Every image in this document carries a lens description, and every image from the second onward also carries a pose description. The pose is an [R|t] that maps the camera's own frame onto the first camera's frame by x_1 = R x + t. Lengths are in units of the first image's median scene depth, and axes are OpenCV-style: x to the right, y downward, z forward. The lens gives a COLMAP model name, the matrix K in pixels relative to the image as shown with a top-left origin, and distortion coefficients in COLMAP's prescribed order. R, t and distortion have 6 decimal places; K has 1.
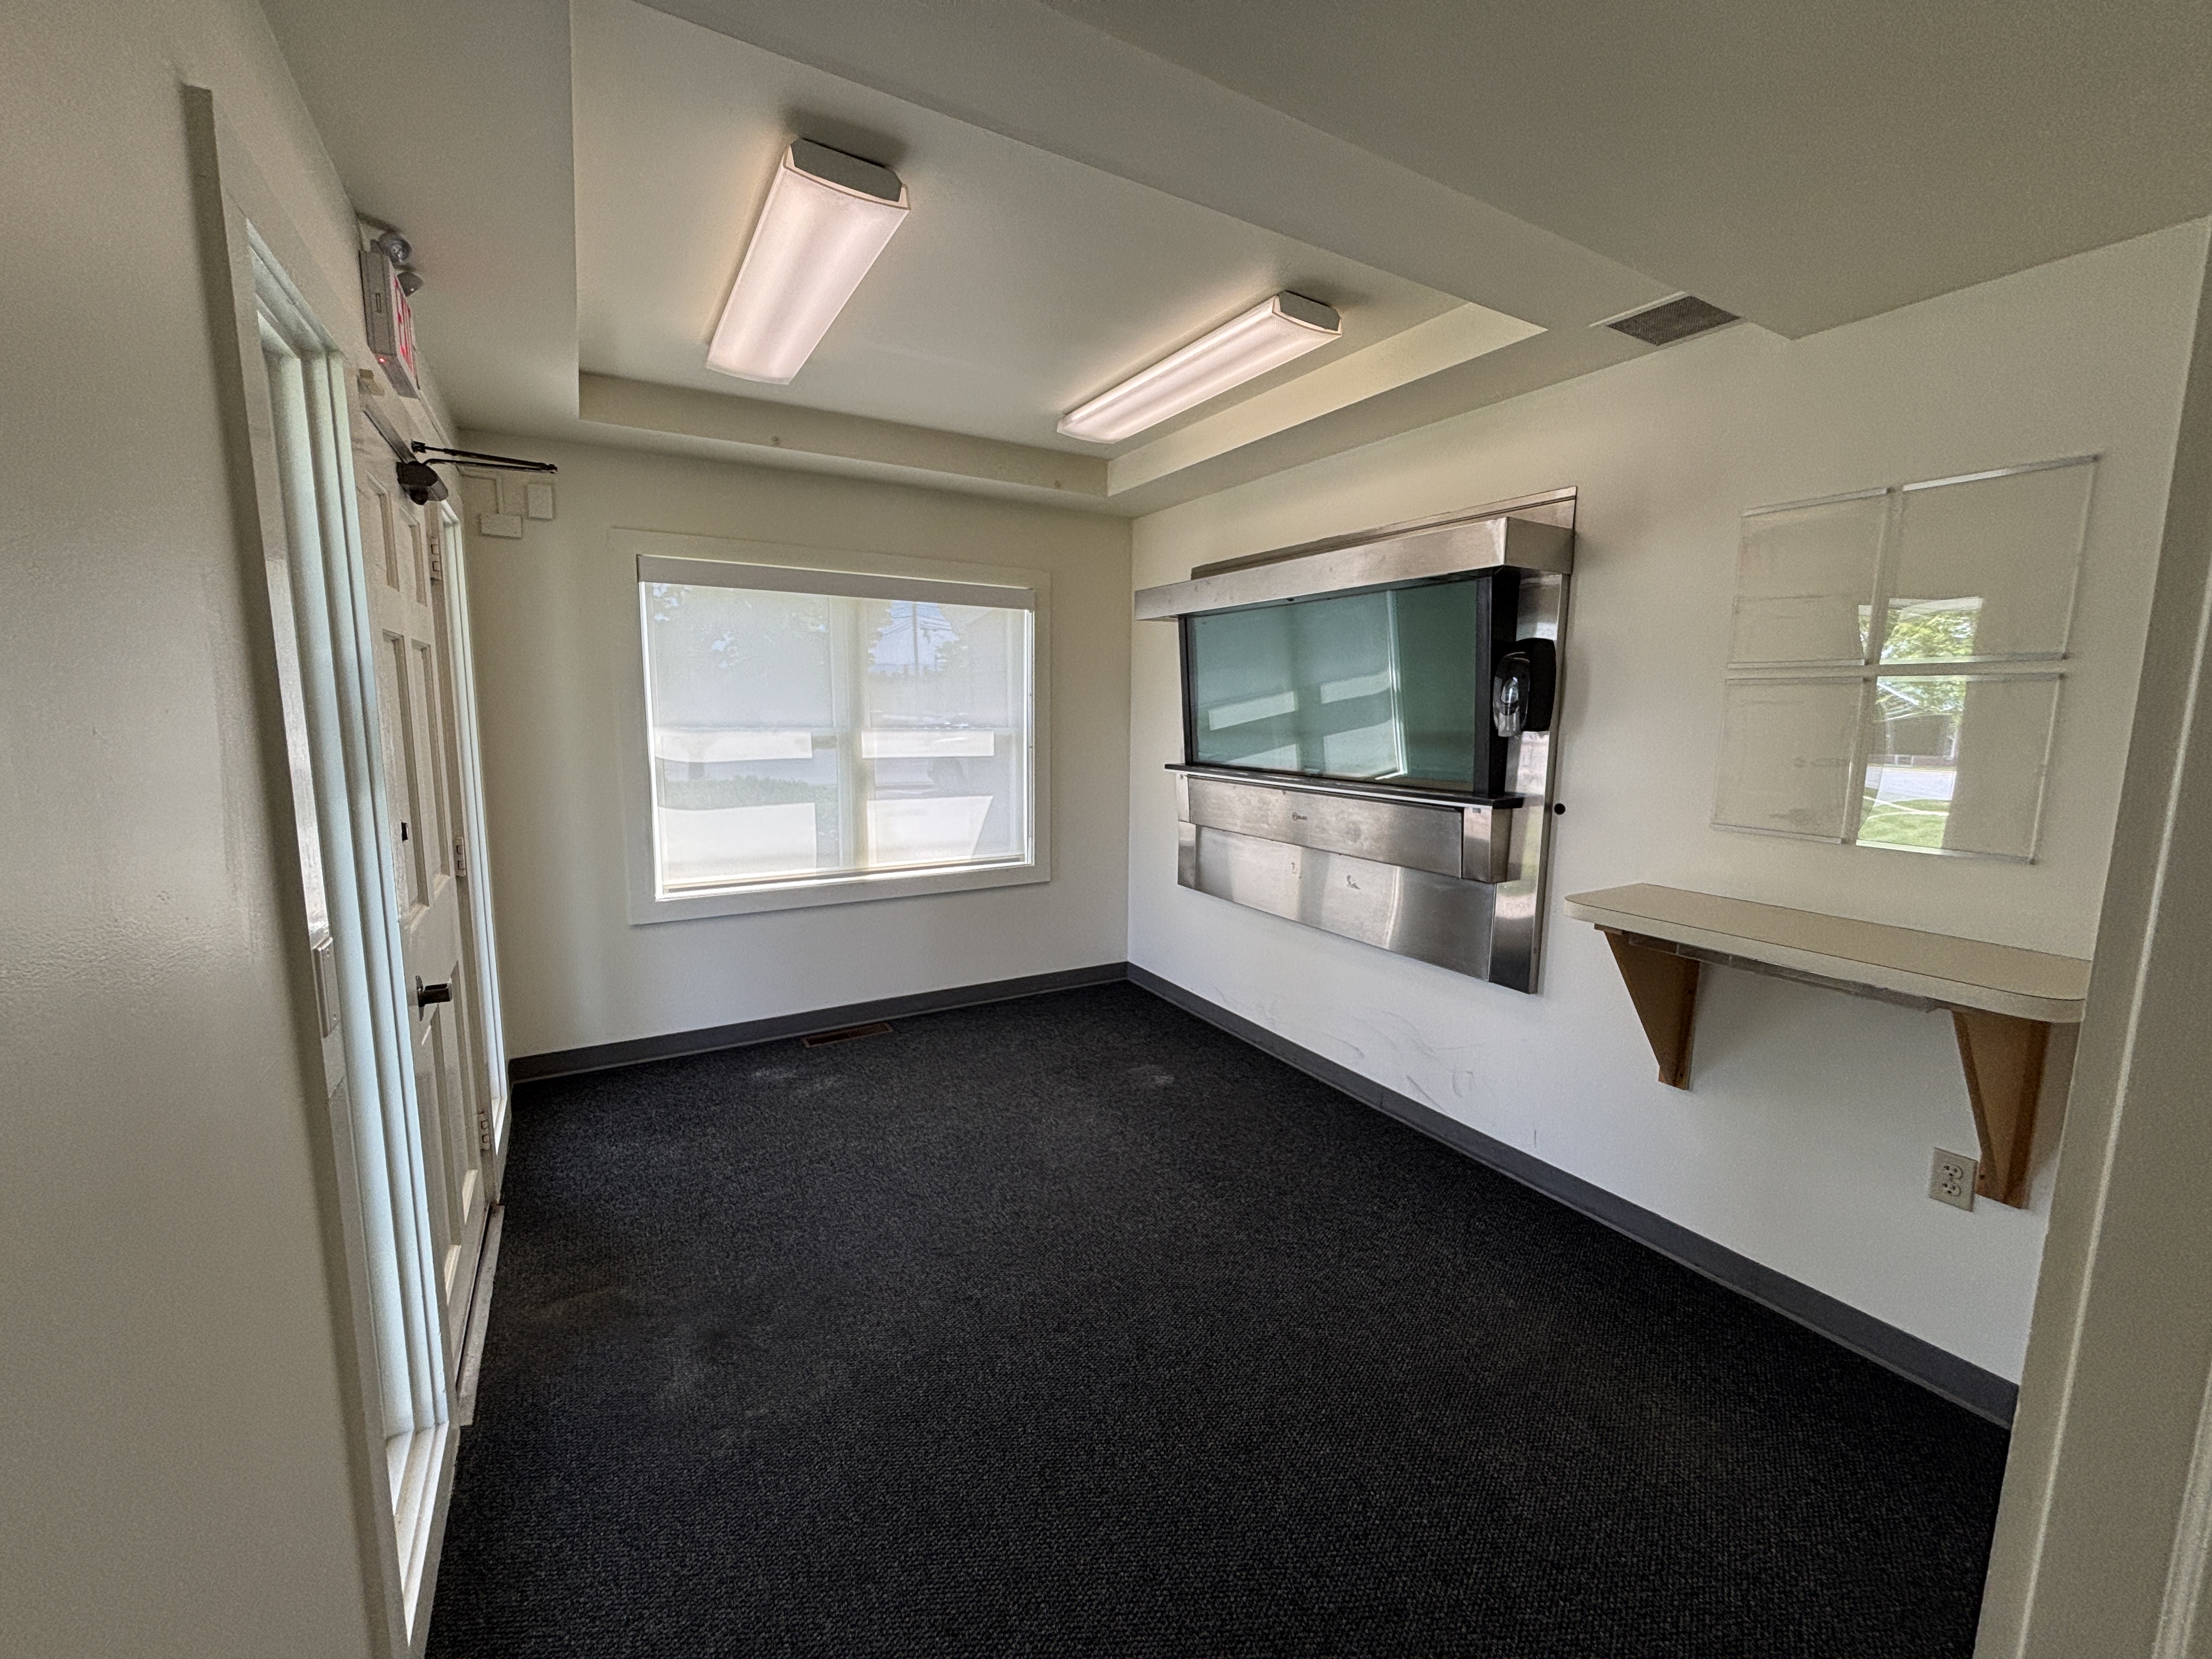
lens RADIAL K [[894.4, 0, 1115.8], [0, 894.4, 830.7], [0, 0, 1]] dist [-0.000500, 0.002818]
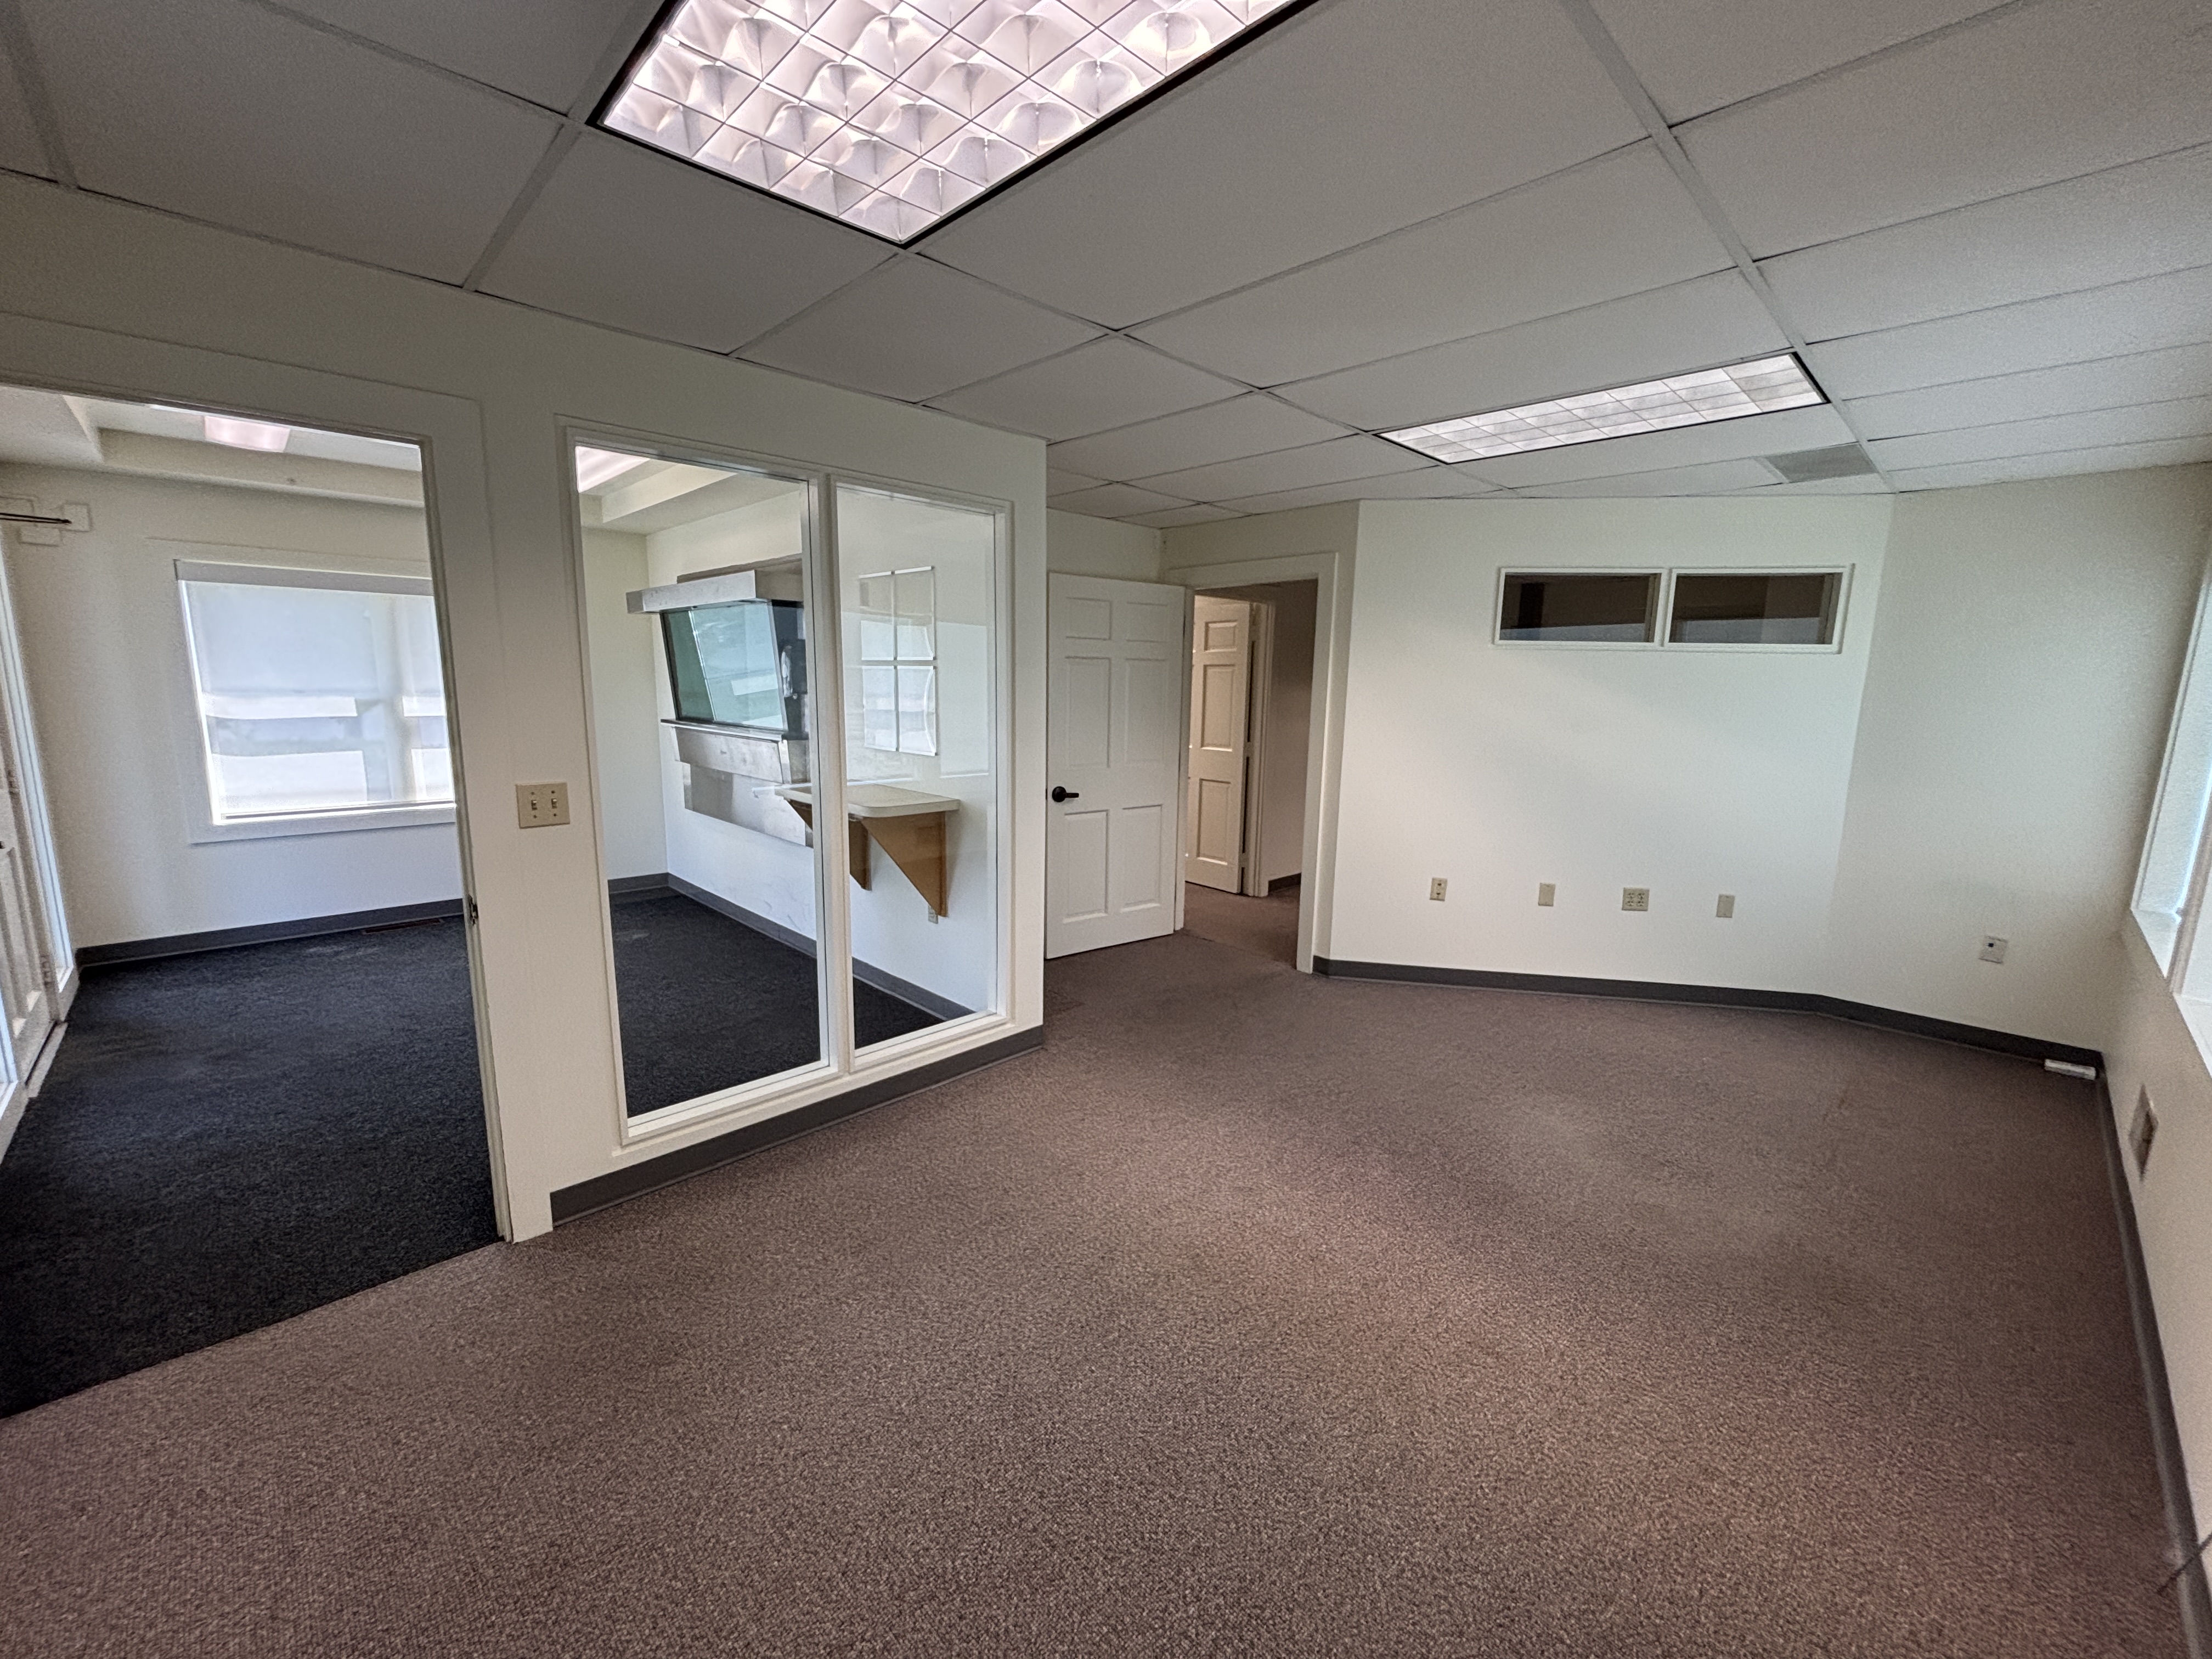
lens RADIAL K [[894.4, 0, 1101.9], [0, 894.4, 824.6], [0, 0, 1]] dist [-0.000500, 0.002818]
pose [[0.972823, -0.034144, 0.229018, 0.457289], [0.027711, 0.999127, 0.031250, 0.073830], [-0.229885, -0.024054, 0.972920, -0.581568]]
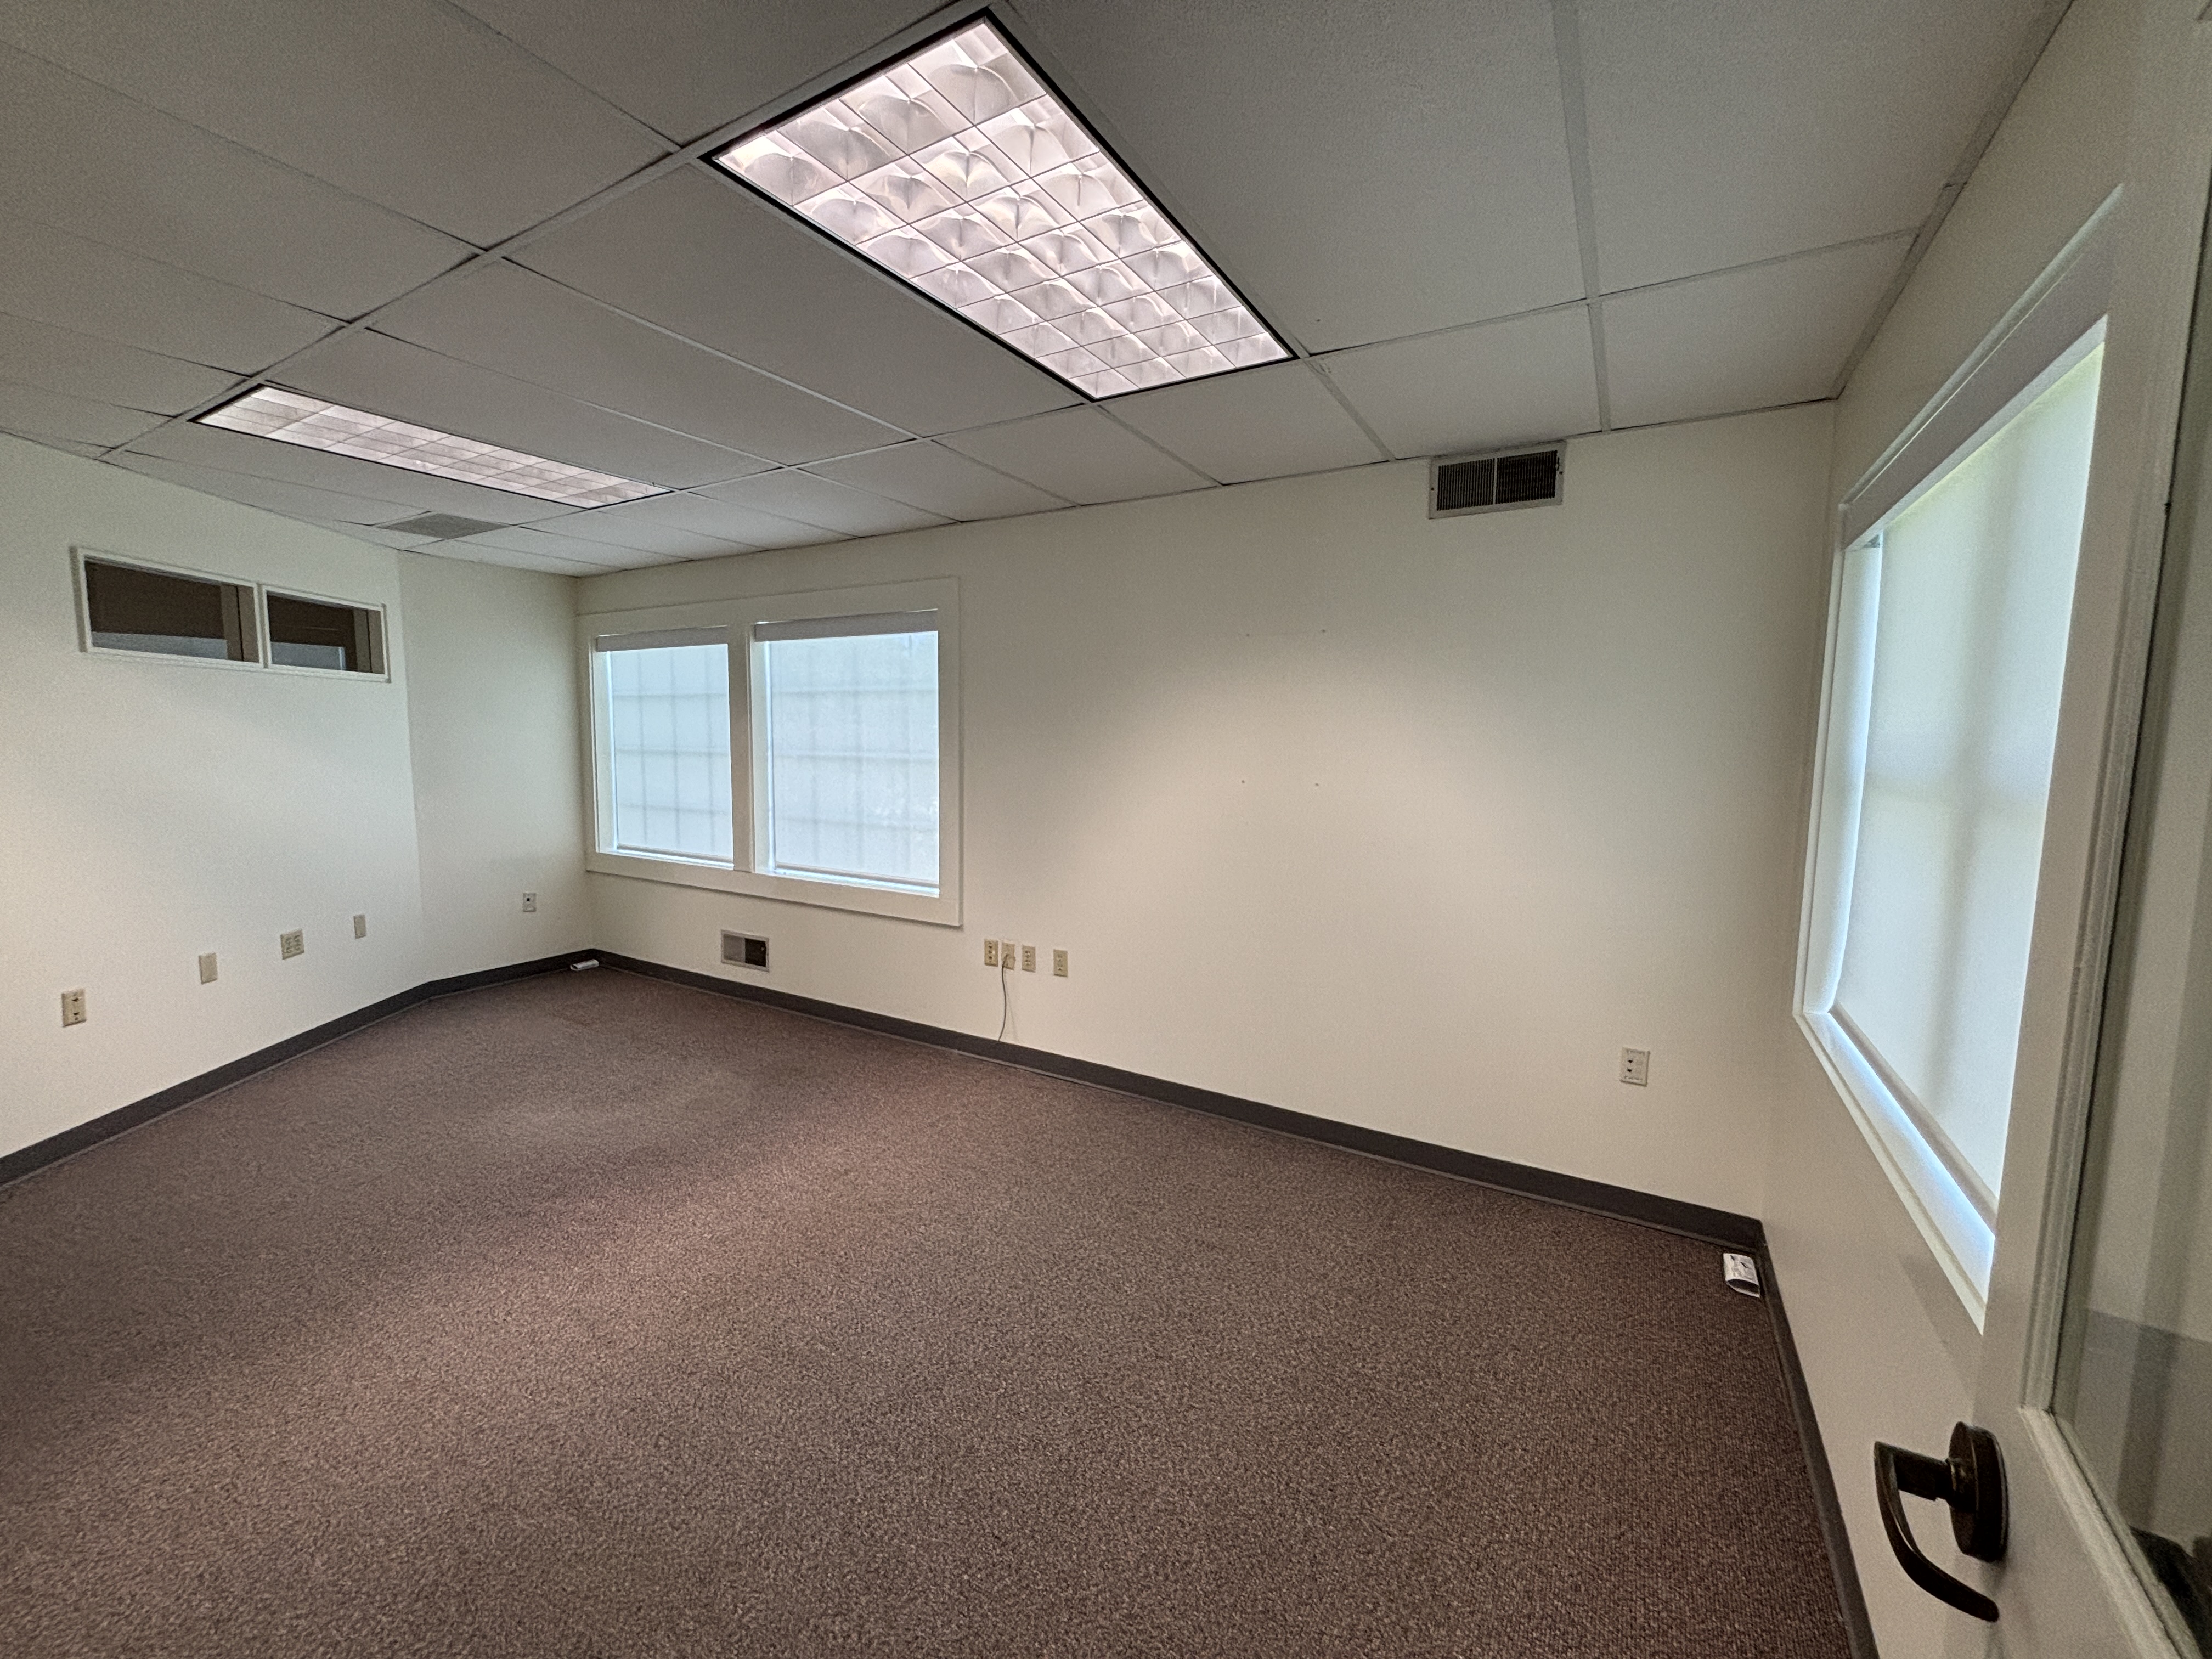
lens RADIAL K [[894.4, 0, 1106.1], [0, 894.4, 824.3], [0, 0, 1]] dist [-0.000500, 0.002818]
pose [[-0.472920, -0.109538, 0.874270, -0.776521], [0.103359, 0.978495, 0.178506, -0.143406], [-0.875022, 0.174783, -0.451428, 1.081495]]
